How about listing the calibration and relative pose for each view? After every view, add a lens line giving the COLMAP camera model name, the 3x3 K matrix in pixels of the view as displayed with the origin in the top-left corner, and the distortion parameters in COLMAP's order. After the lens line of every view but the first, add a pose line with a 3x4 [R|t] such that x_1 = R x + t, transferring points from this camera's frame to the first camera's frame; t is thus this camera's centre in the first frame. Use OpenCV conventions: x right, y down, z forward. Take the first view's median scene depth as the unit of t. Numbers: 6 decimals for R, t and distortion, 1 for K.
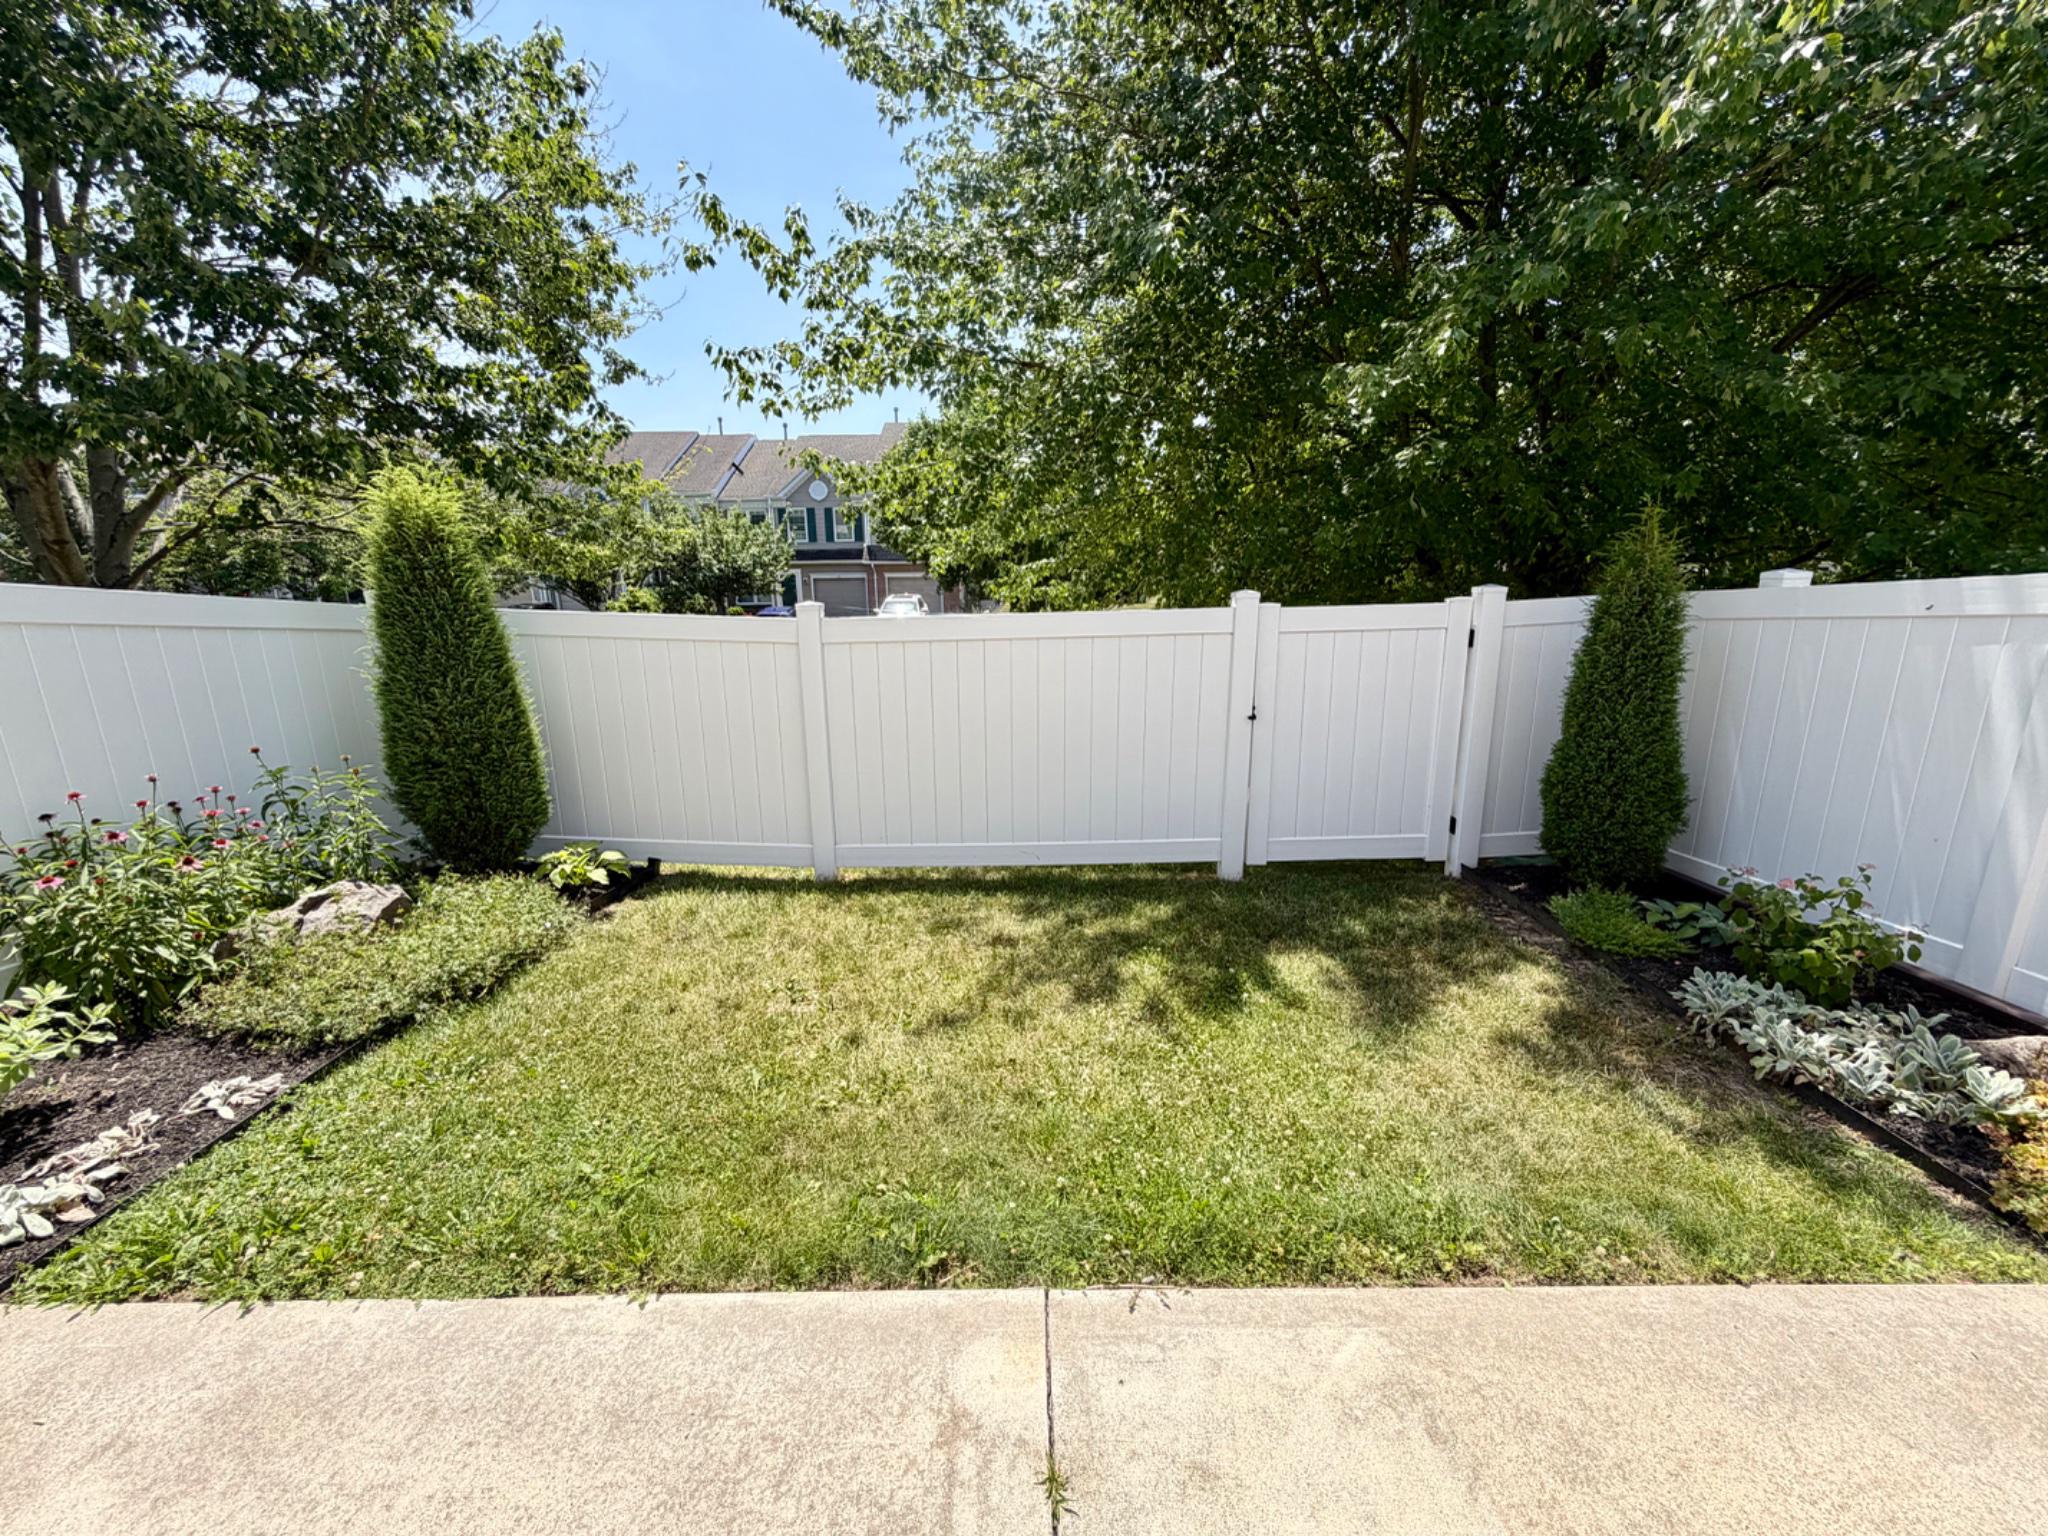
lens RADIAL K [[816.9, 0, 1012.5], [0, 816.9, 765.4], [0, 0, 1]] dist [0.001151, -0.000211]
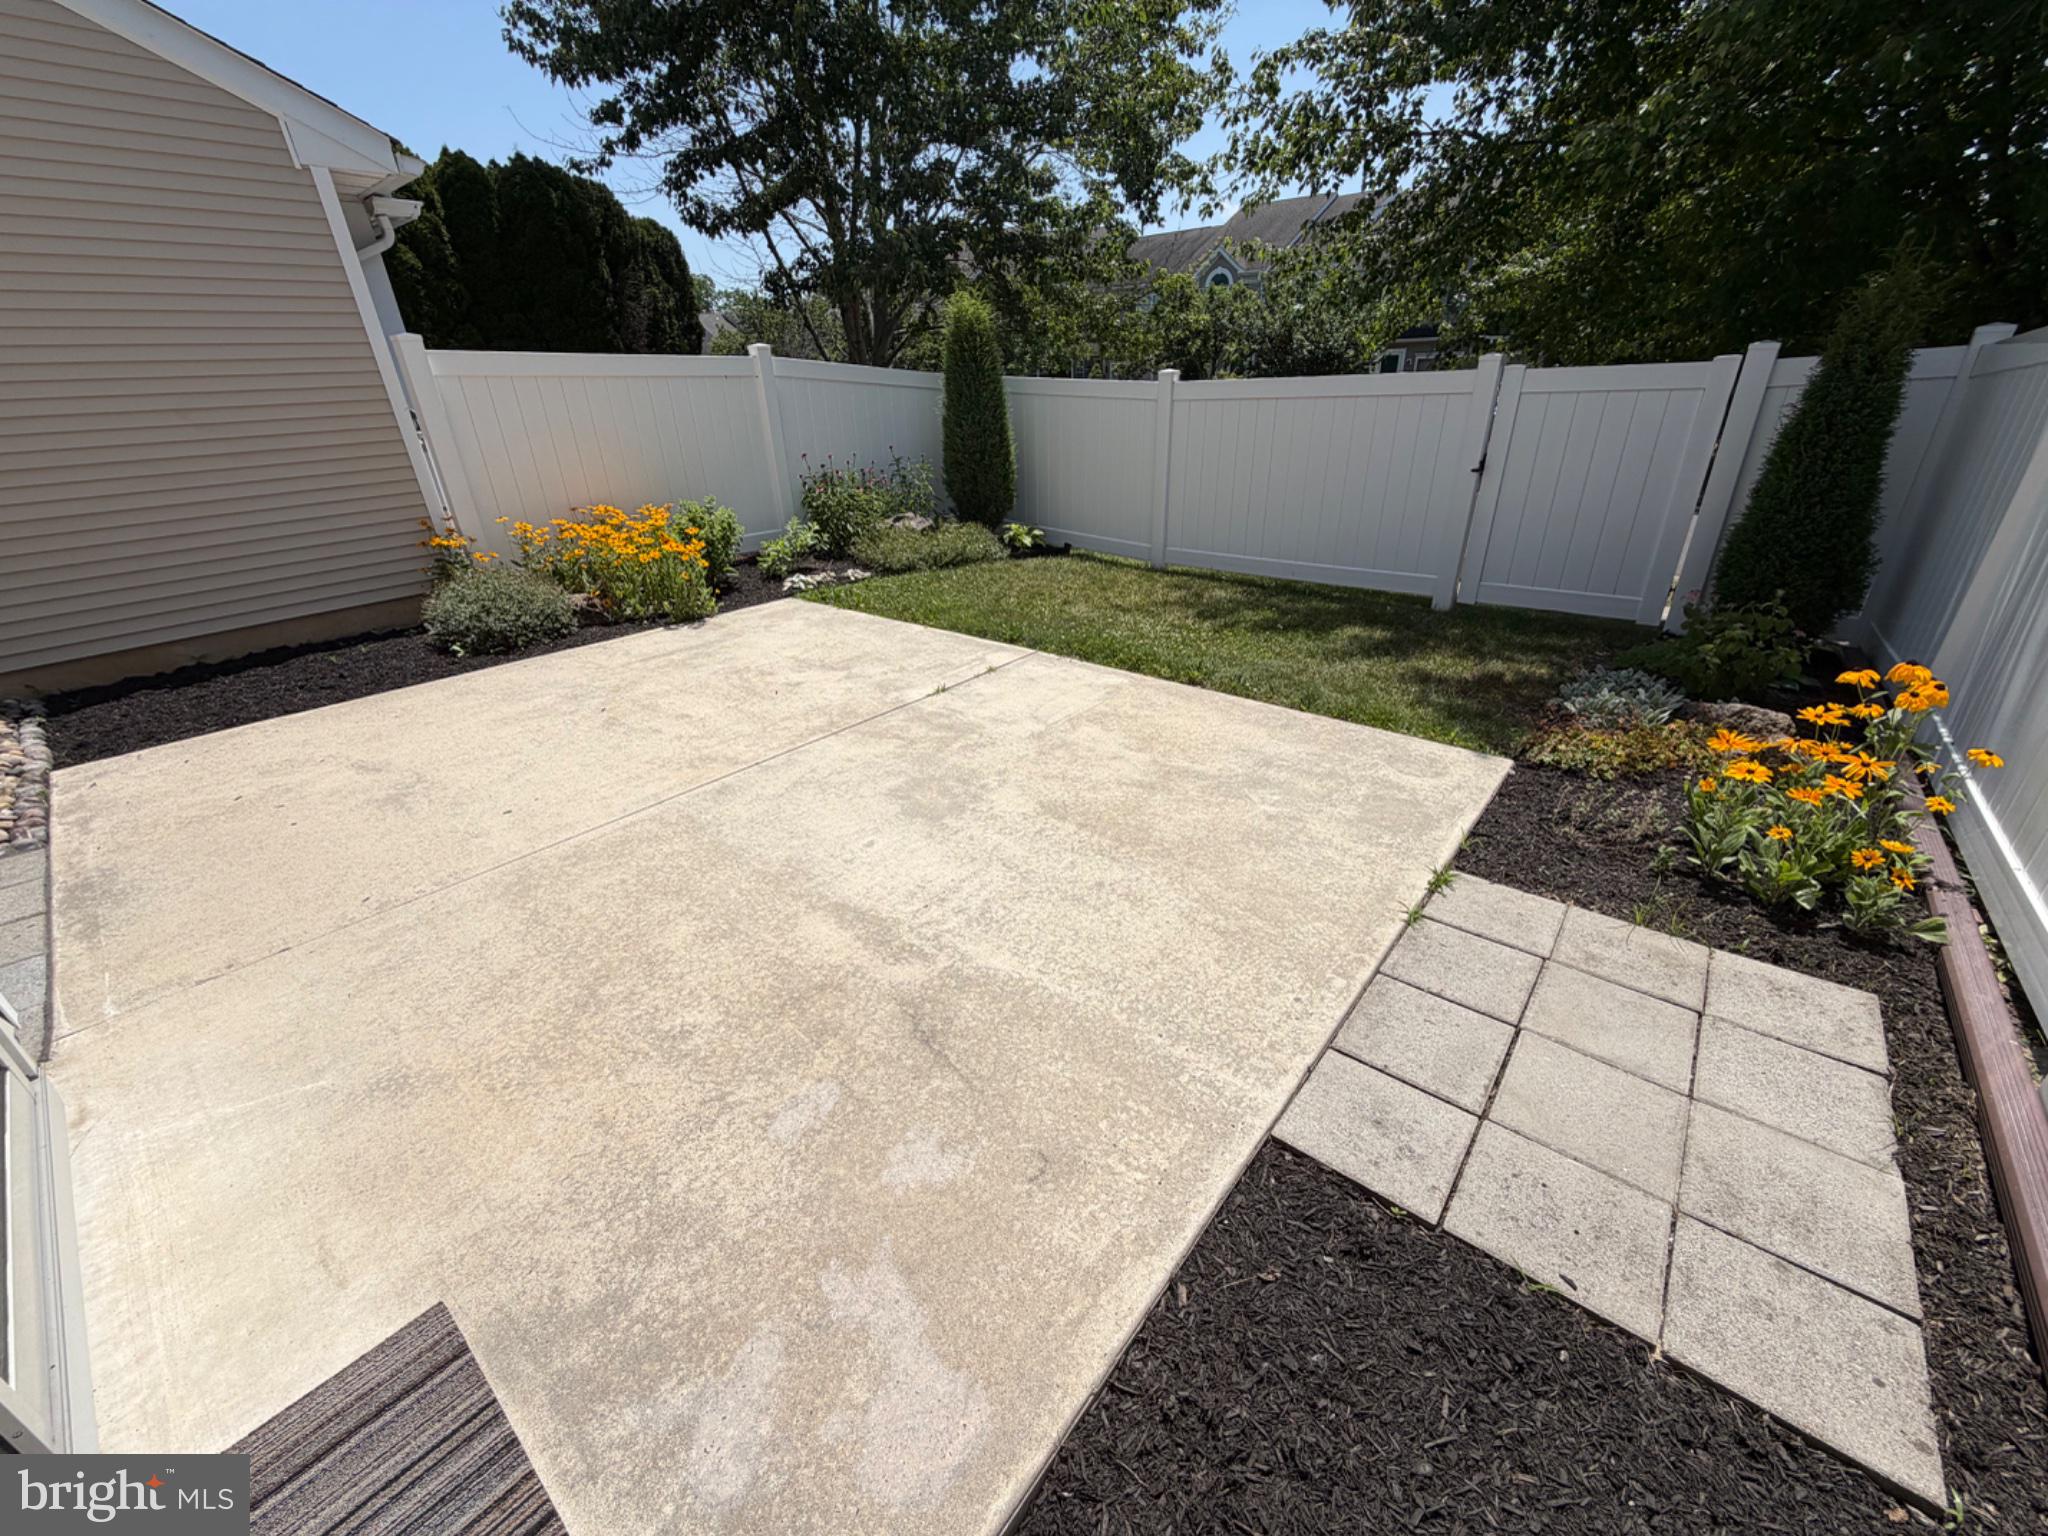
lens RADIAL K [[816.9, 0, 1012.8], [0, 816.9, 769.1], [0, 0, 1]] dist [0.001151, -0.000211]
pose [[0.760389, 0.275396, -0.588188, 0.610671], [-0.130310, 0.951923, 0.277240, 0.115842], [0.636260, -0.134164, 0.759719, -0.399325]]
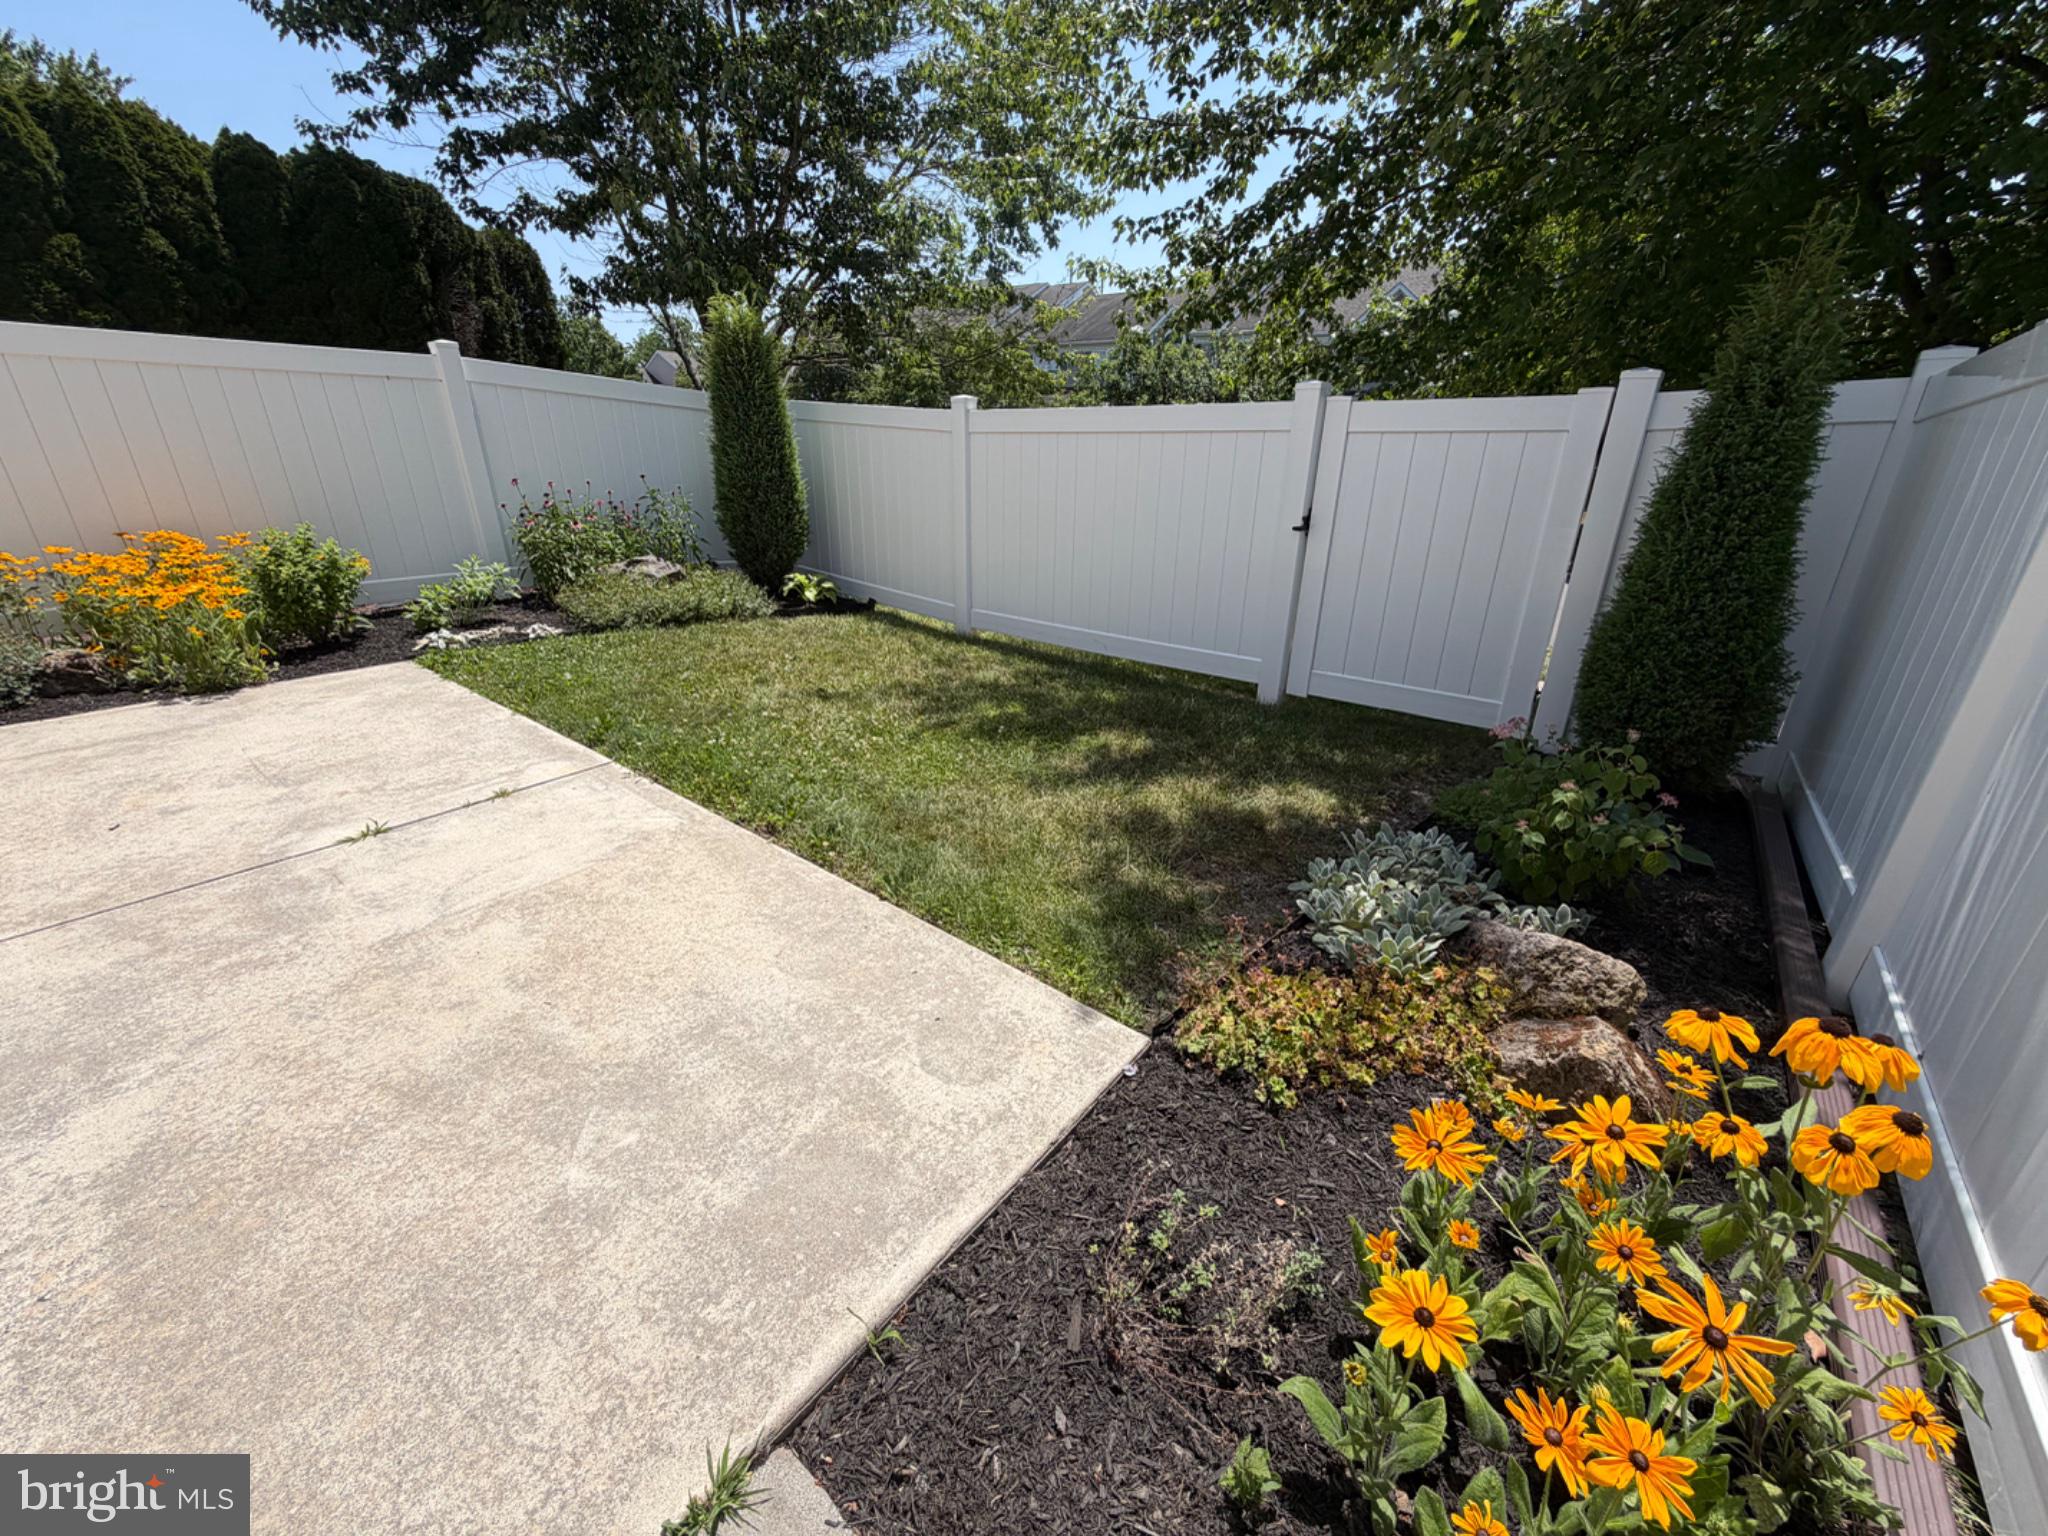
lens RADIAL K [[816.9, 0, 1015.9], [0, 816.9, 771.6], [0, 0, 1]] dist [0.001151, -0.000211]
pose [[0.773892, 0.265964, -0.574764, 0.660721], [-0.164841, 0.960856, 0.222672, 0.052934], [0.611488, -0.077579, 0.787441, 0.059932]]
